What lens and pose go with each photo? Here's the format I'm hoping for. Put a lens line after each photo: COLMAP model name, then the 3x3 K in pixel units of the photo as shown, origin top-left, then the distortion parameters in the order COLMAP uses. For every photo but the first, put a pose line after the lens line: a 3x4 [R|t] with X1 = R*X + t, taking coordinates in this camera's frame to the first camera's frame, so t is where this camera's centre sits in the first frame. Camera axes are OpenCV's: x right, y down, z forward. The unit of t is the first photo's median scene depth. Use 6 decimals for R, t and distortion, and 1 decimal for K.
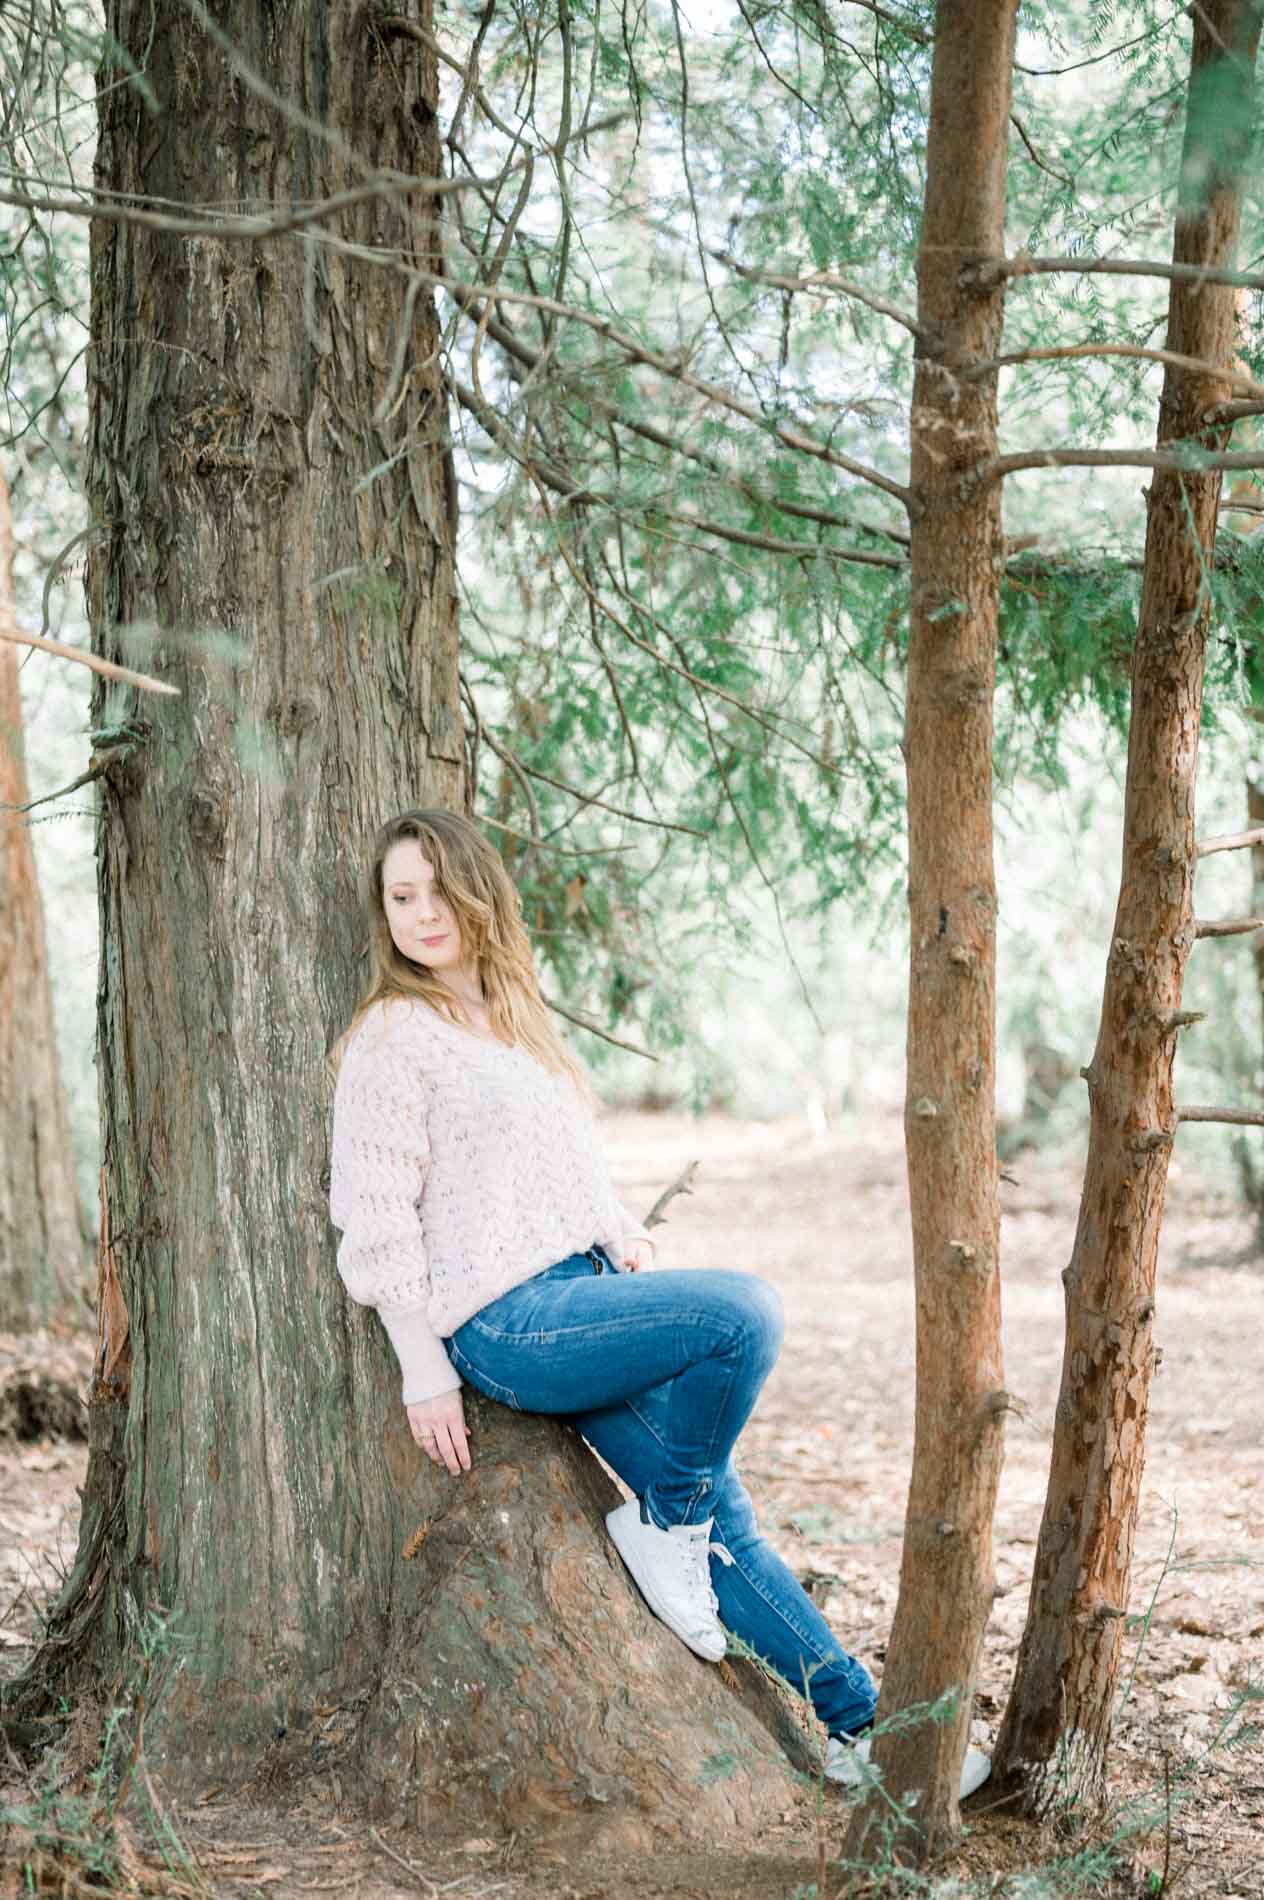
lens RADIAL K [[3070.2, 0, 656.8], [0, 3070.2, 1042.5], [0, 0, 1]] dist [-0.006721, 0.033985]
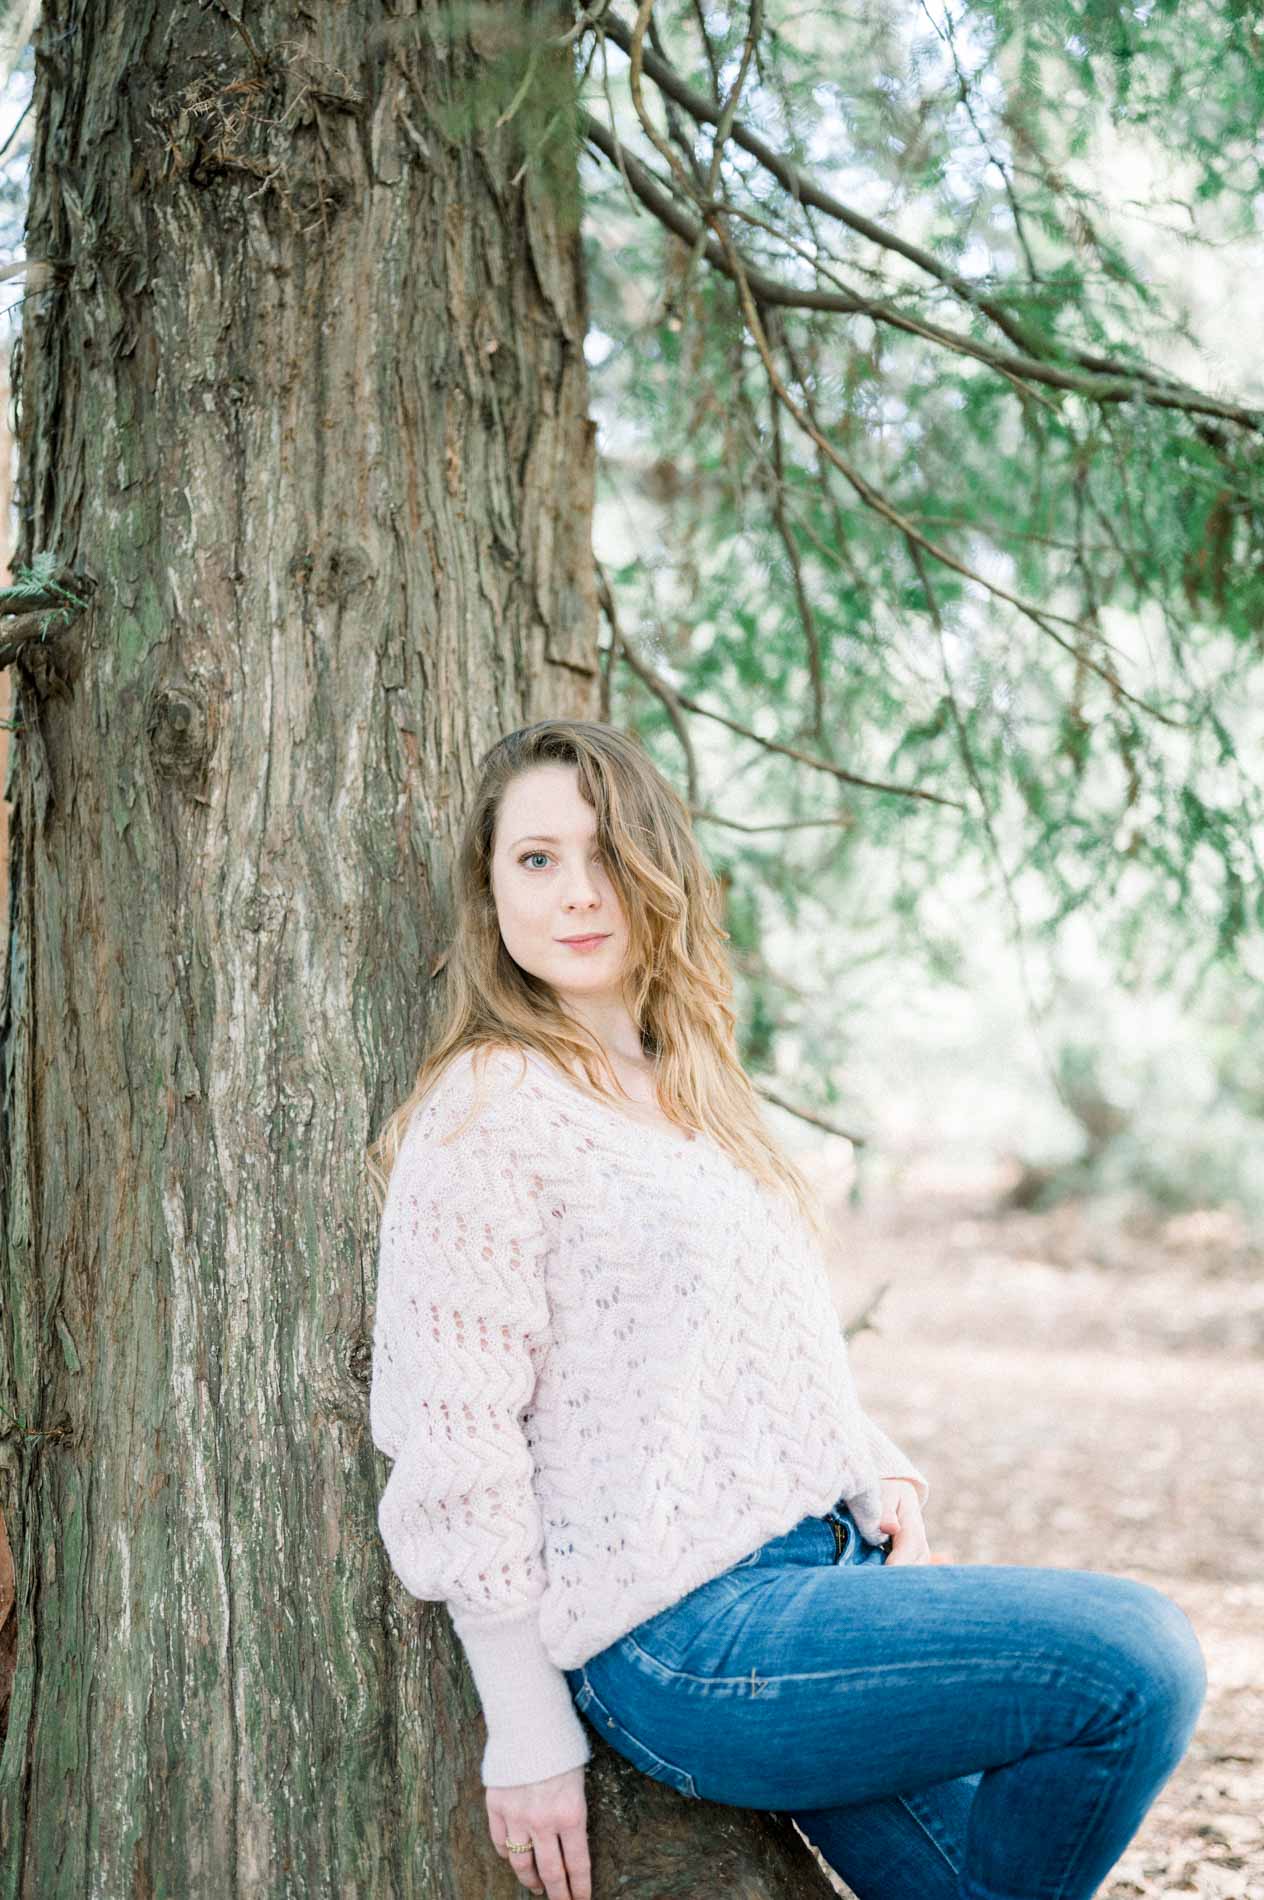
lens RADIAL K [[2842.2, 0, 700.2], [0, 2842.2, 946.4], [0, 0, 1]] dist [0.002586, -0.038224]
pose [[0.999438, 0.030732, 0.013407, -0.052351], [-0.030125, 0.998604, -0.043383, -0.011181], [-0.014721, 0.042955, 0.998969, 0.451104]]
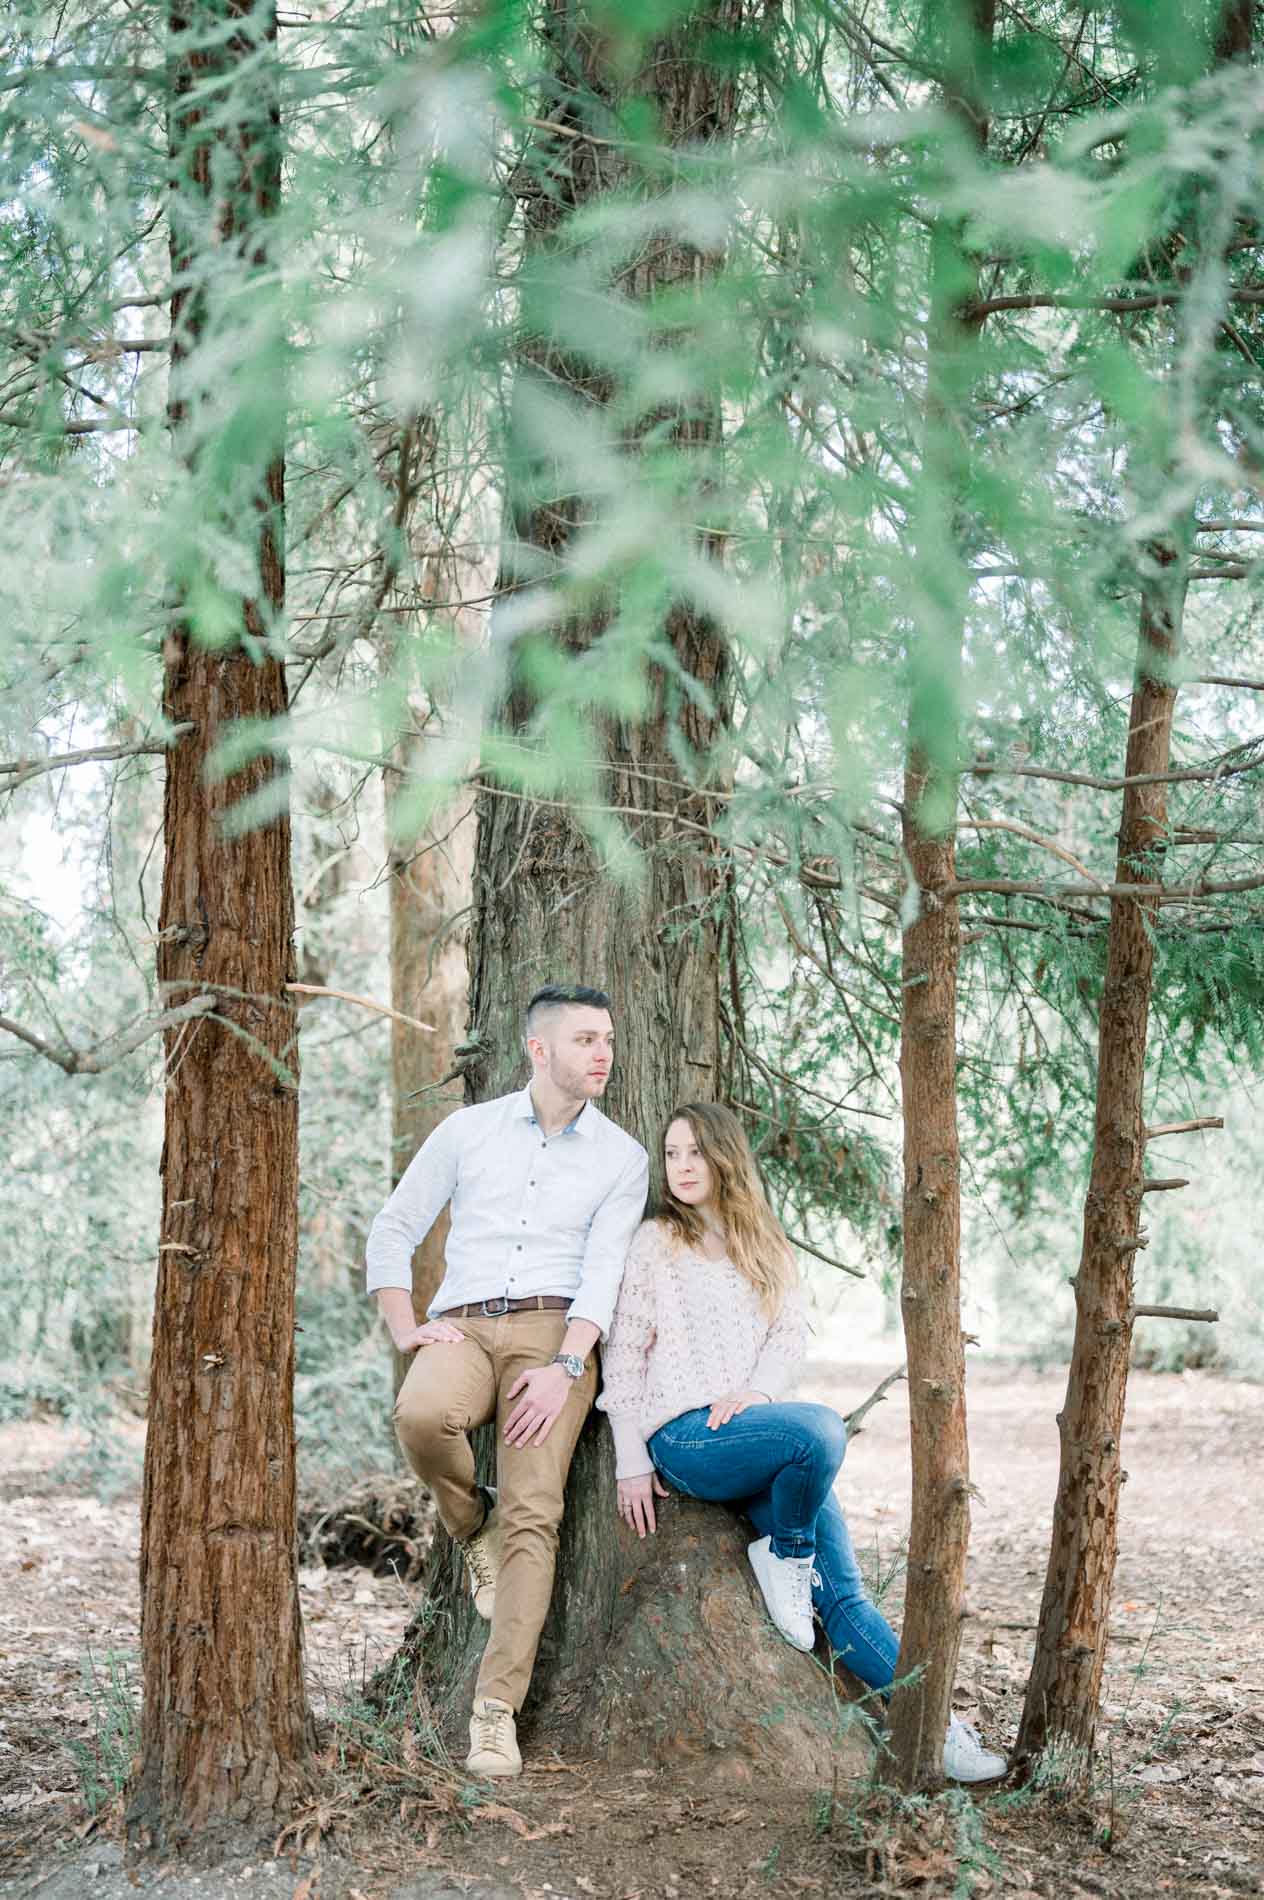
lens RADIAL K [[2902.1, 0, 637.9], [0, 2902.1, 1049.9], [0, 0, 1]] dist [0.015835, 0.028188]
pose [[0.979143, 0.007107, -0.203046, 0.197778], [-0.025197, 0.995921, -0.086645, 0.023121], [0.201602, 0.089954, 0.975328, -0.383668]]
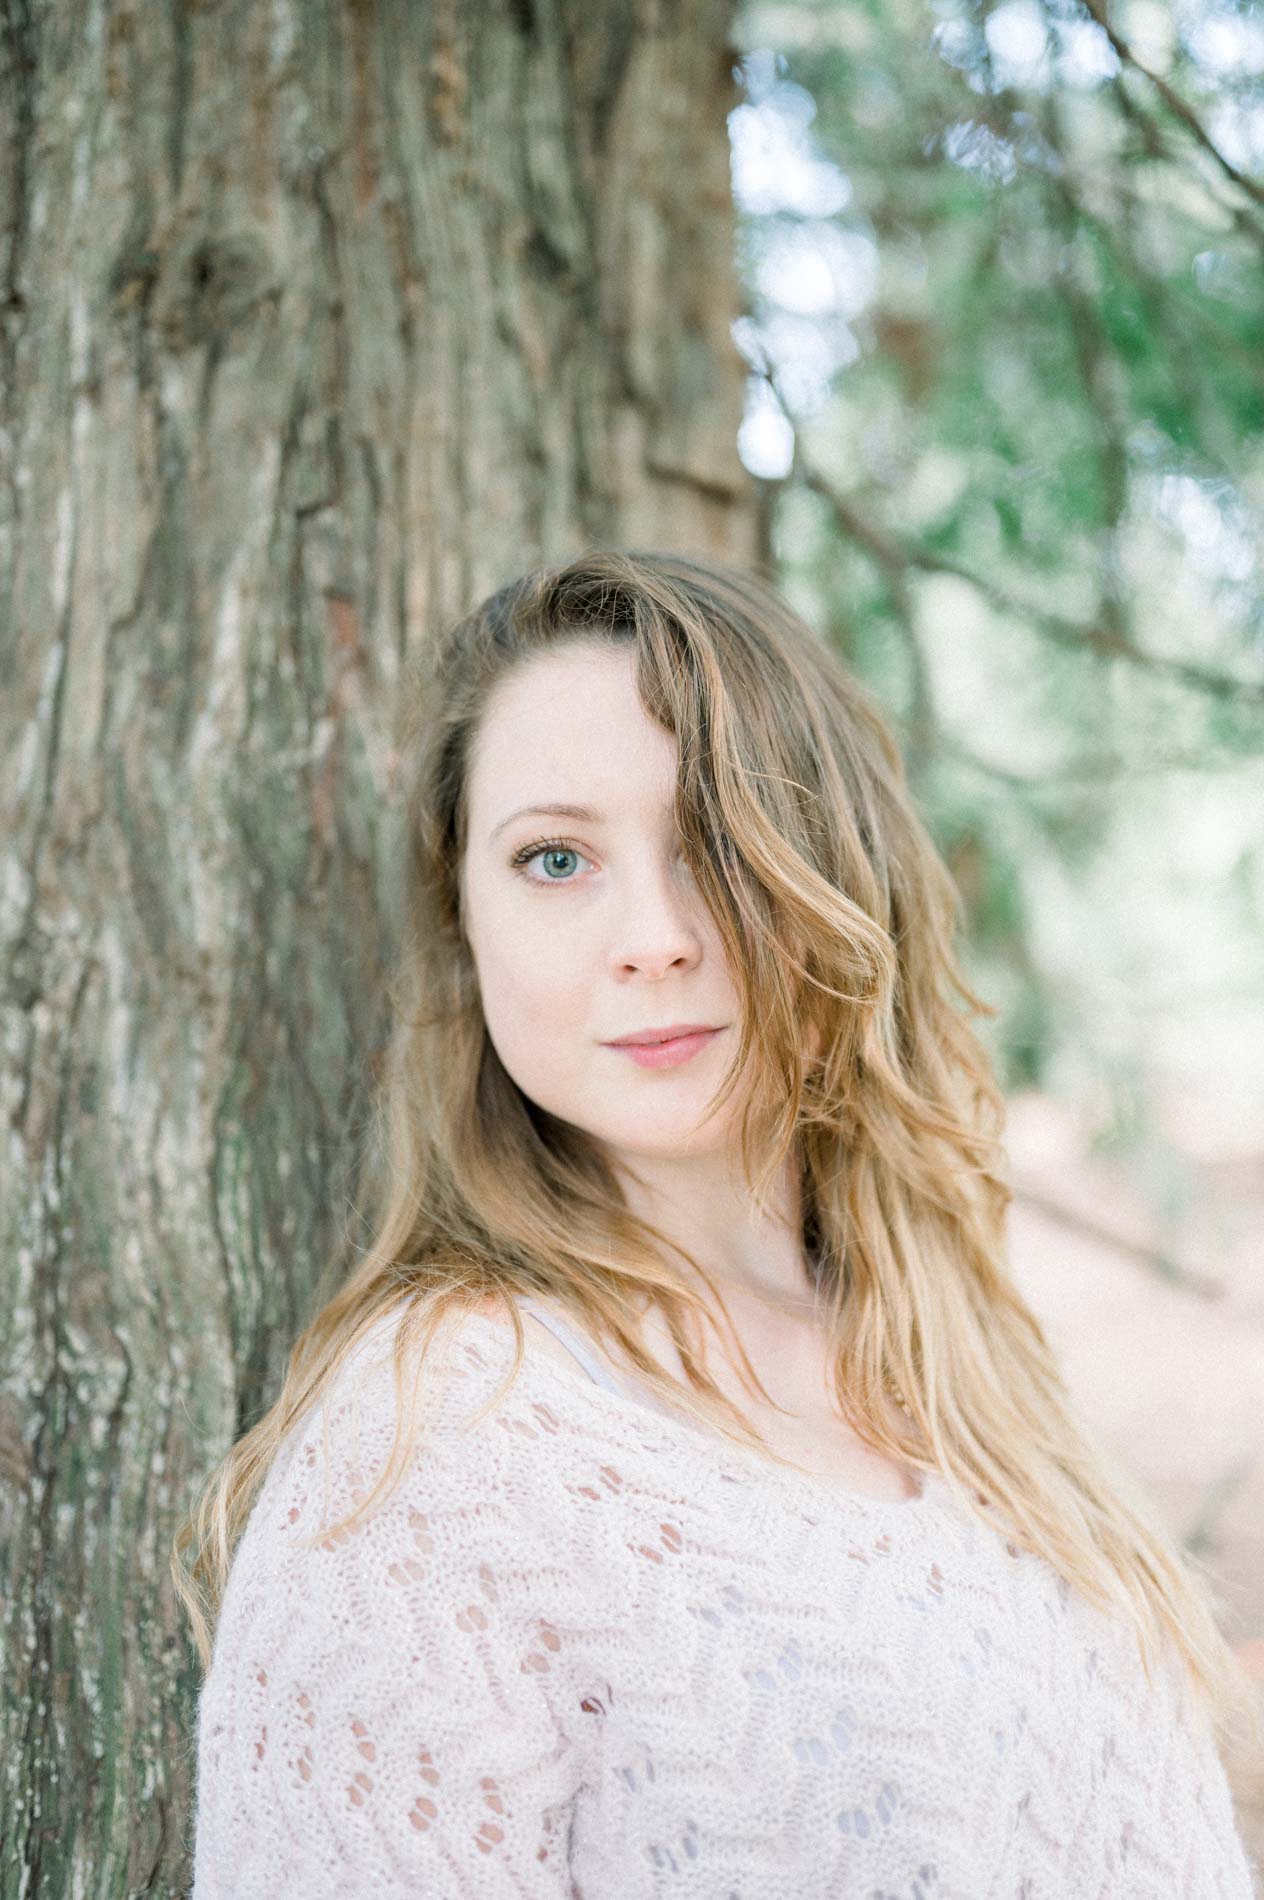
lens RADIAL K [[2842.2, 0, 700.2], [0, 2842.2, 946.4], [0, 0, 1]] dist [0.002586, -0.038224]
pose [[0.996875, 0.018104, -0.076888, -0.046351], [-0.019339, 0.999695, -0.015344, -0.038076], [0.076586, 0.016783, 0.996922, 0.735530]]
